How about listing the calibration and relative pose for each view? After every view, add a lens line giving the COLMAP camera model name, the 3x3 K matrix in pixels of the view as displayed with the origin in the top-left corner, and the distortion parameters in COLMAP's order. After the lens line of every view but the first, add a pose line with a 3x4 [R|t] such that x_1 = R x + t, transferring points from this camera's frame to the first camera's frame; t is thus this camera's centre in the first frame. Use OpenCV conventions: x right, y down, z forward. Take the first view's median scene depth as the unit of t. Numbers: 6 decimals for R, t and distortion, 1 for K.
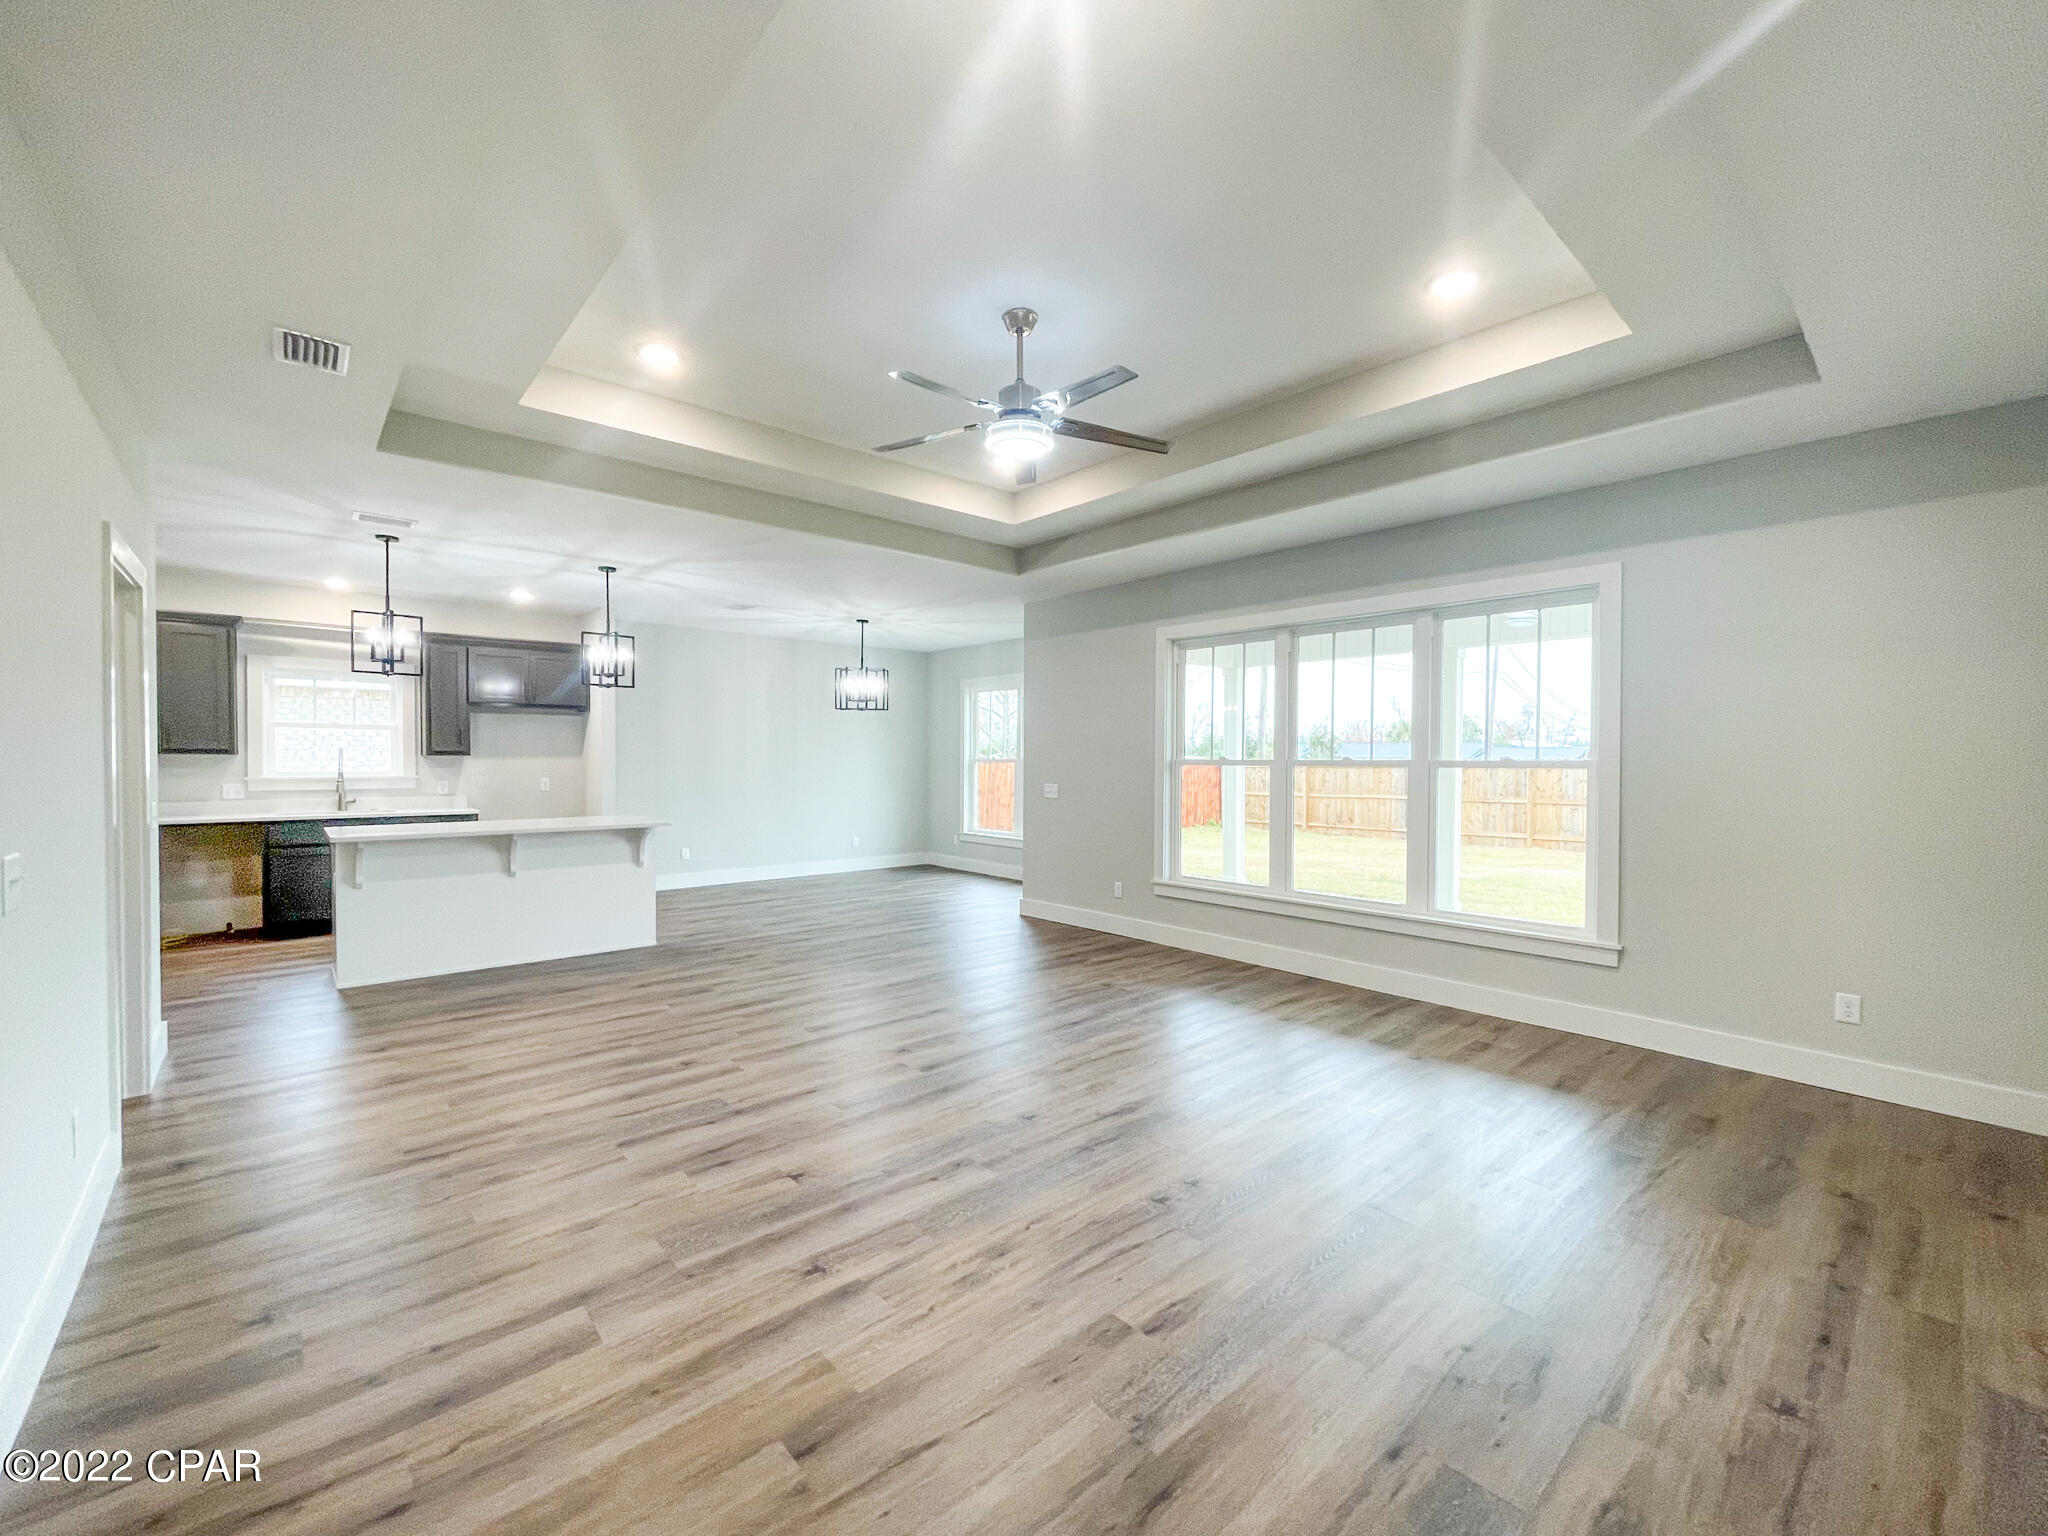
lens RADIAL K [[831.7, 0, 1017.0], [0, 831.7, 784.9], [0, 0, 1]] dist [-0.003440, -0.000161]
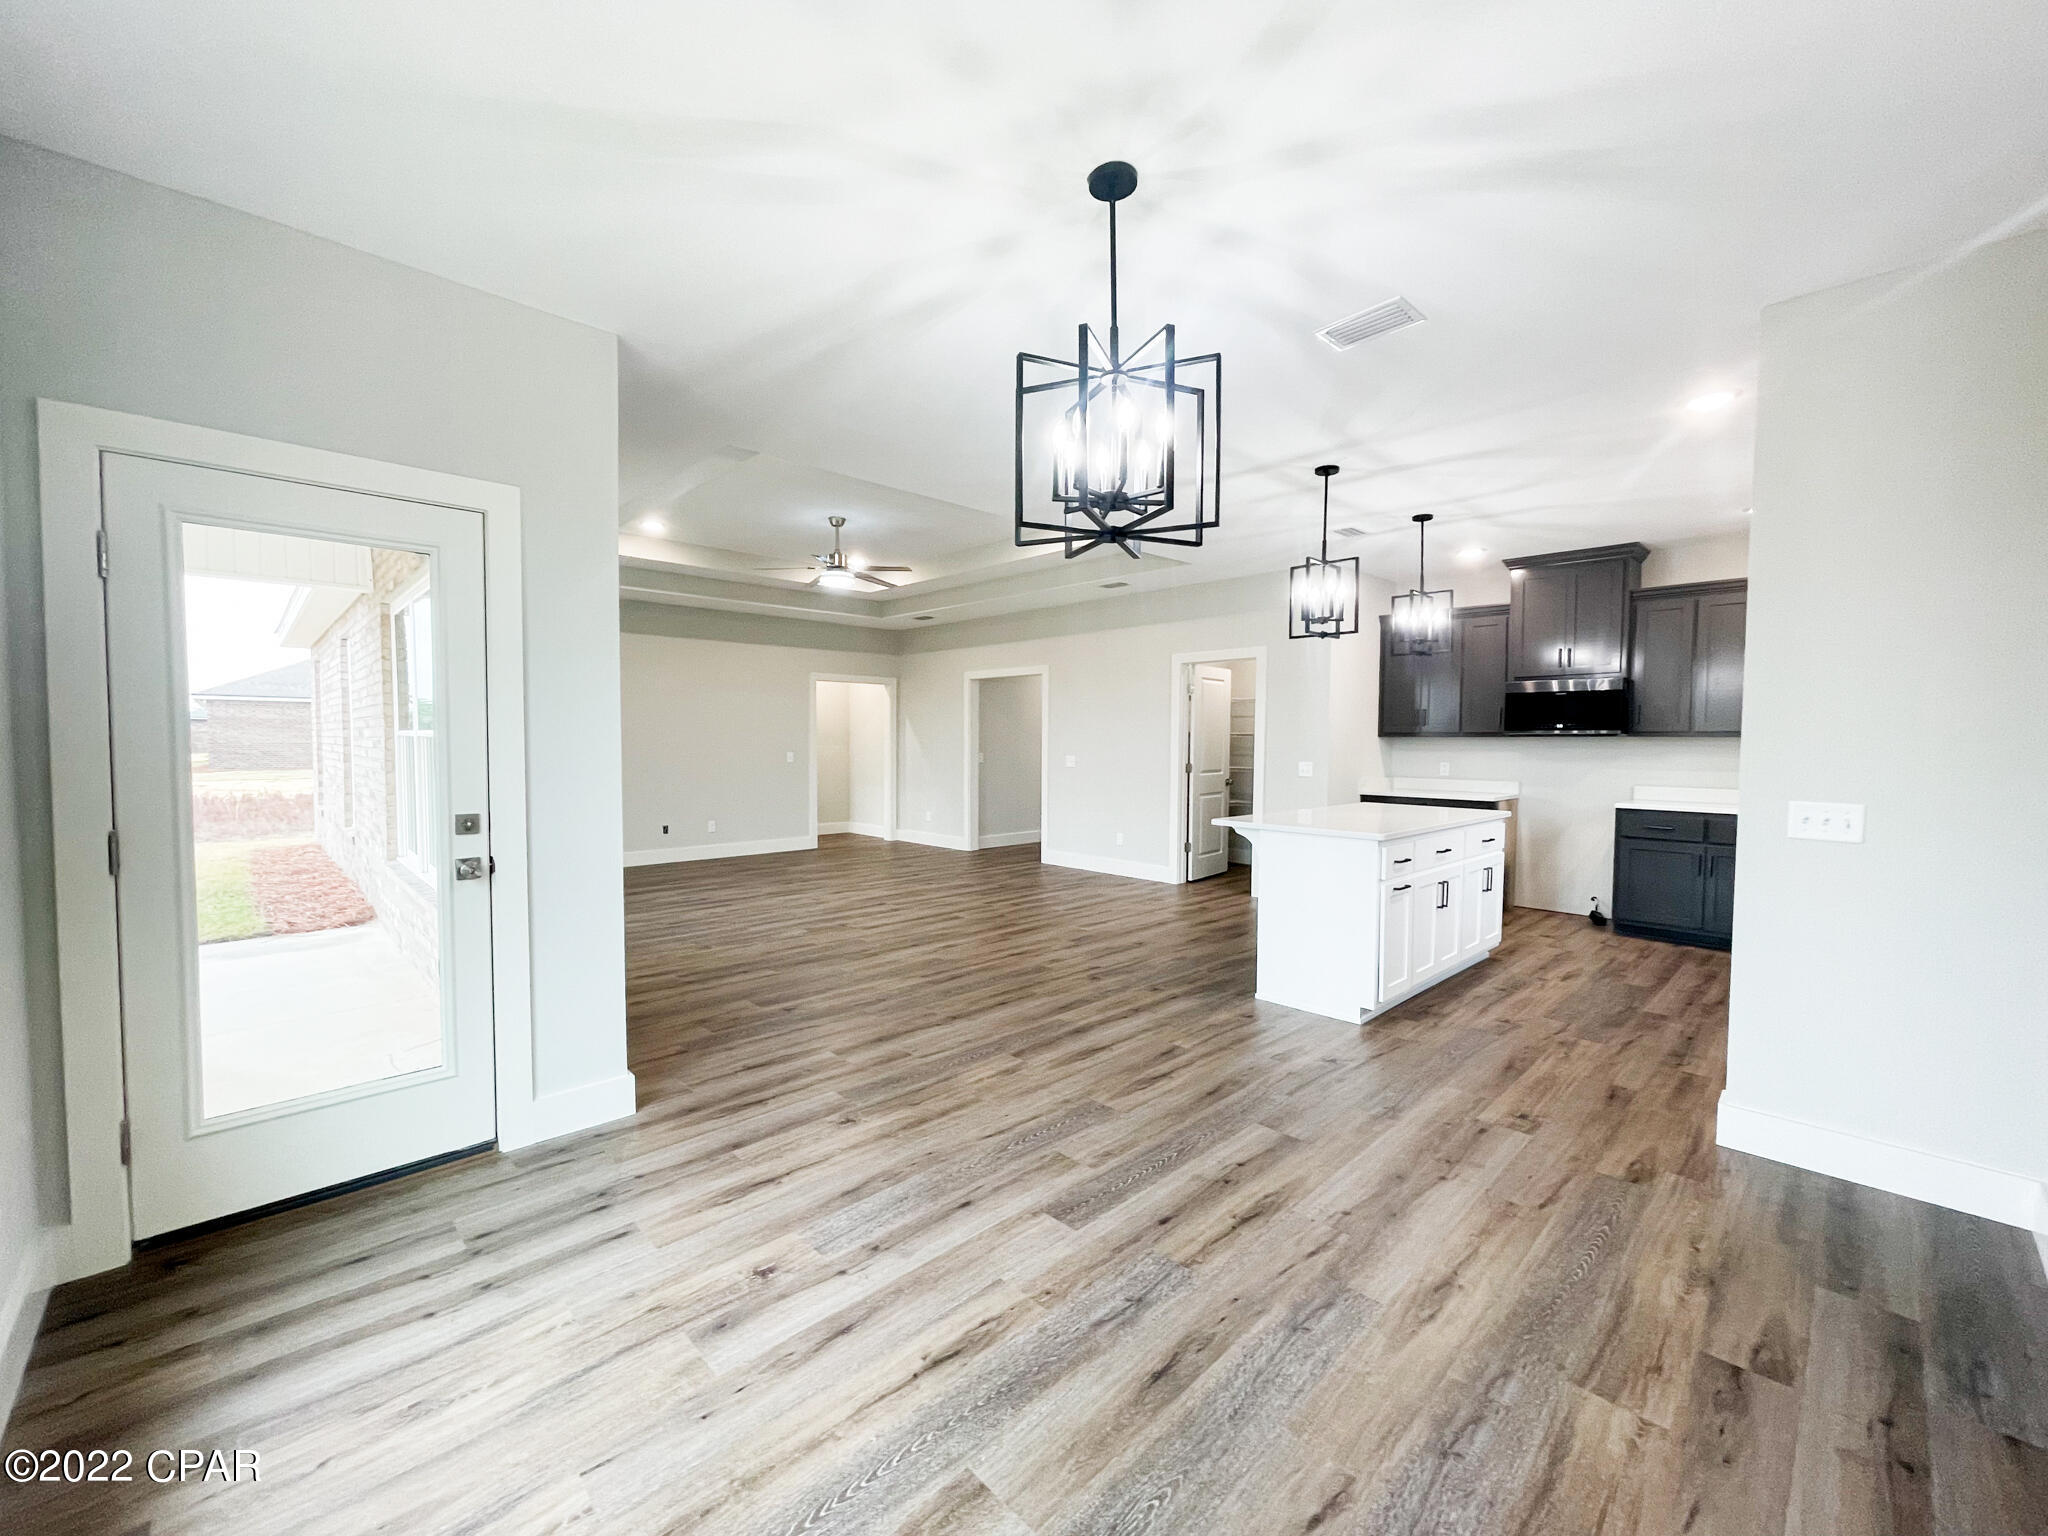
lens RADIAL K [[831.7, 0, 1024.8], [0, 831.7, 775.0], [0, 0, 1]] dist [-0.003440, -0.000161]
pose [[-0.998647, -0.007588, -0.051446, -0.302133], [-0.011408, 0.997166, 0.074367, -0.073131], [0.050736, 0.074854, -0.995903, 2.589210]]
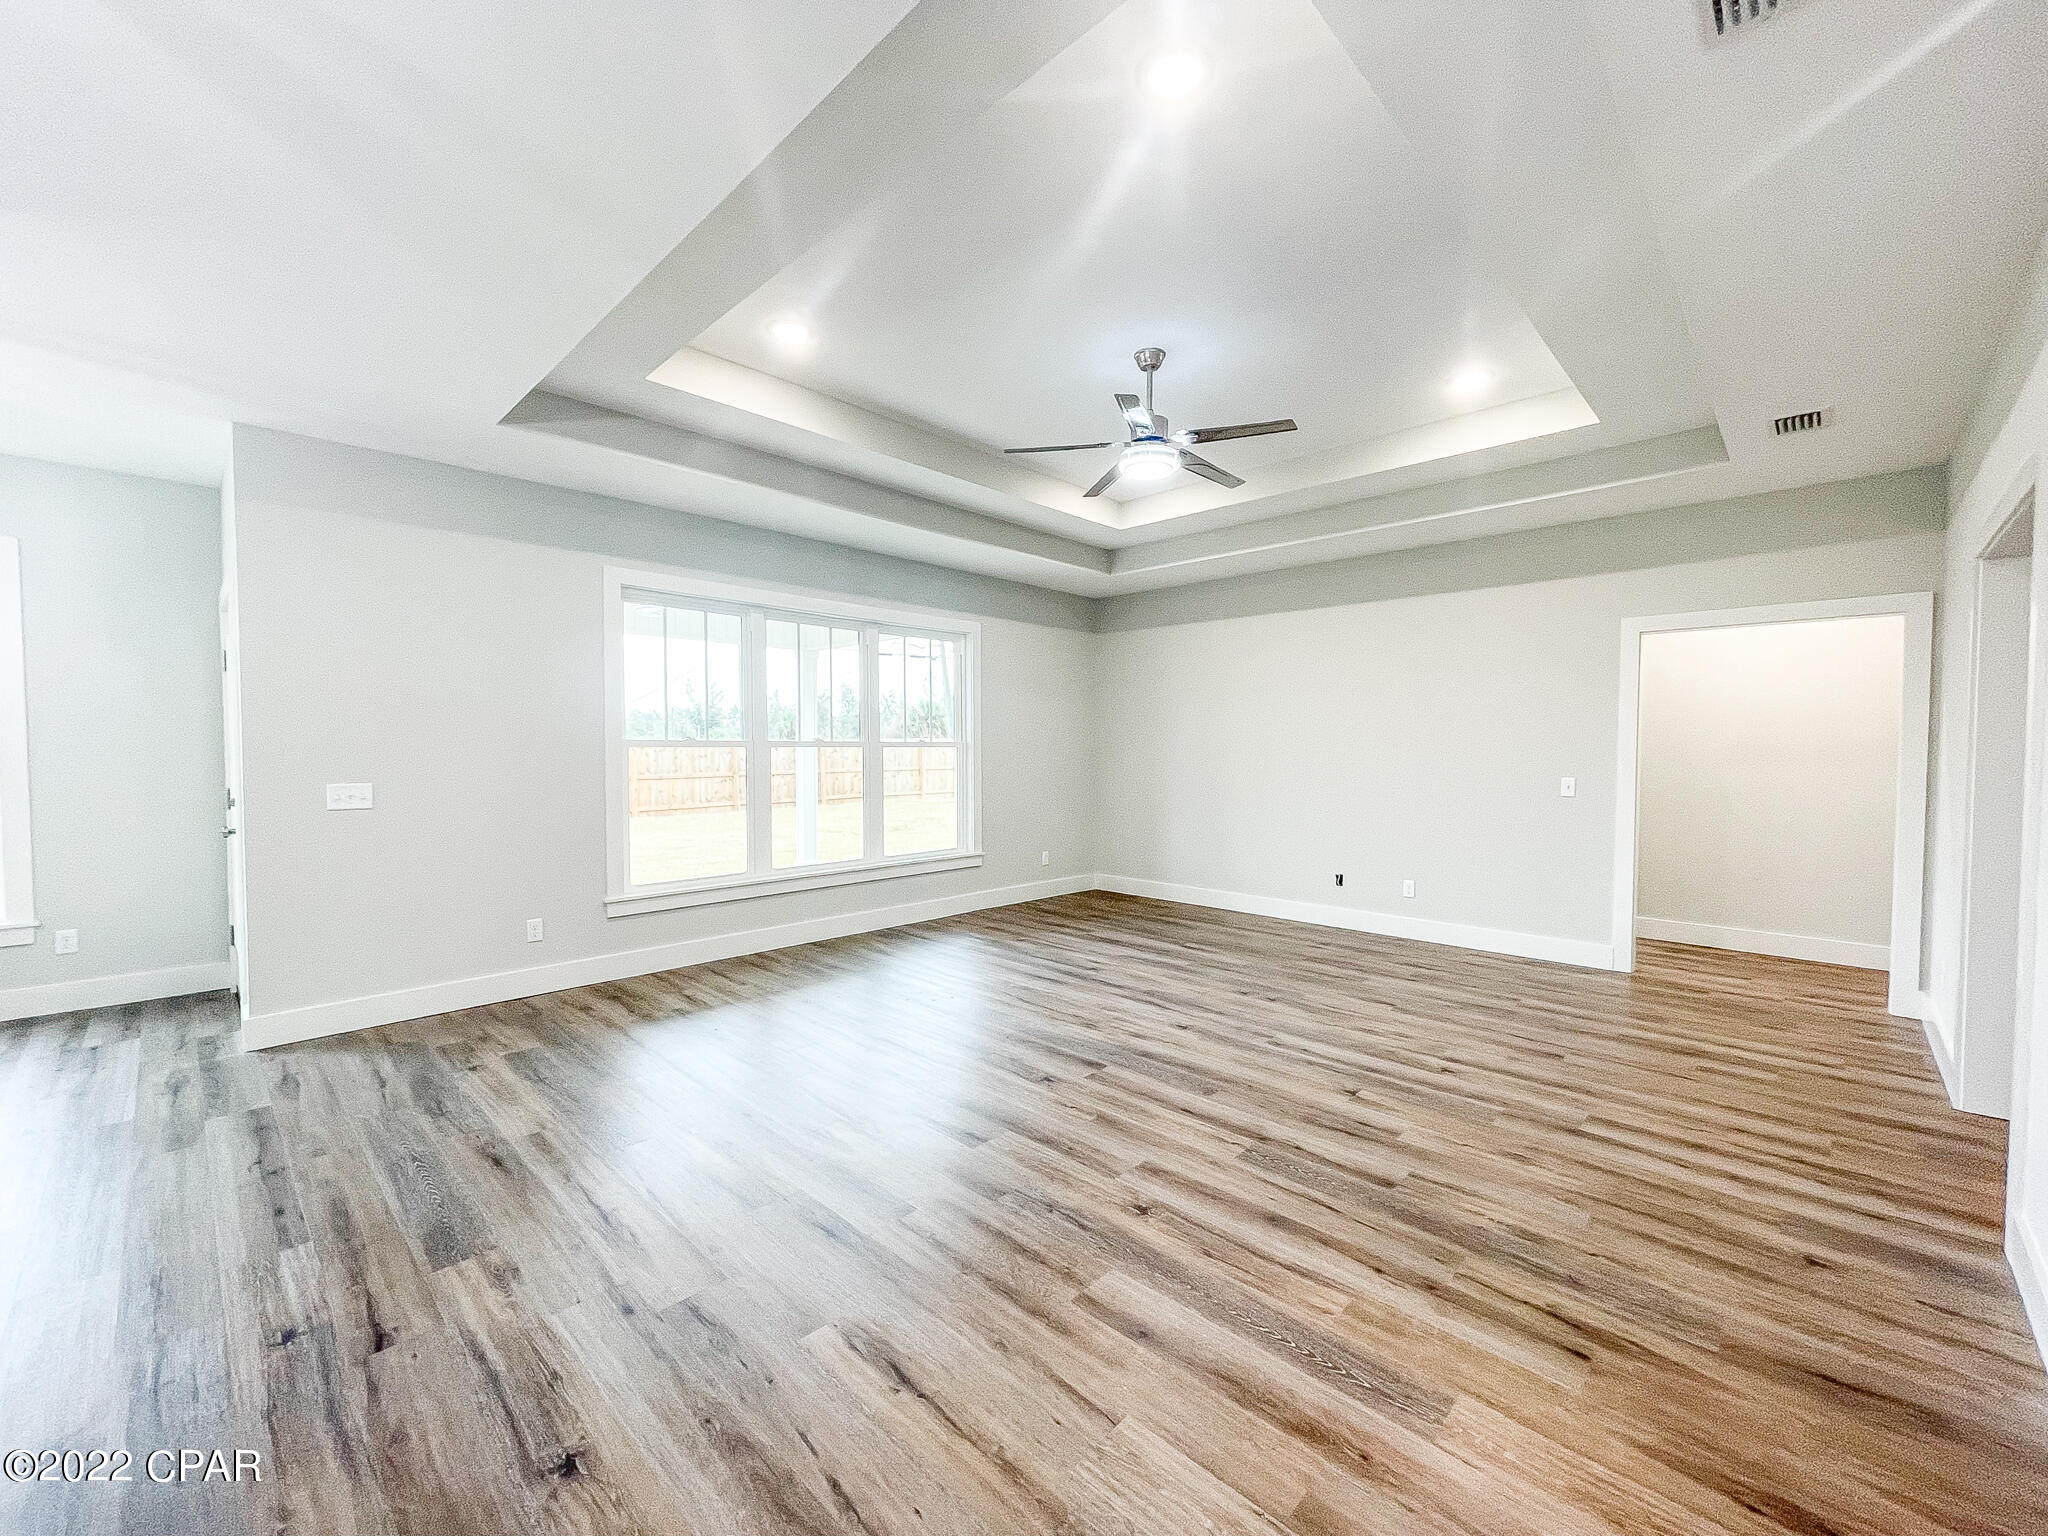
lens RADIAL K [[831.7, 0, 1014.5], [0, 831.7, 775.0], [0, 0, 1]] dist [-0.003440, -0.000161]
pose [[-0.074928, -0.038352, 0.996451, -0.953218], [0.027139, 0.998812, 0.040483, -0.028026], [-0.996820, 0.030076, -0.073798, 1.062996]]
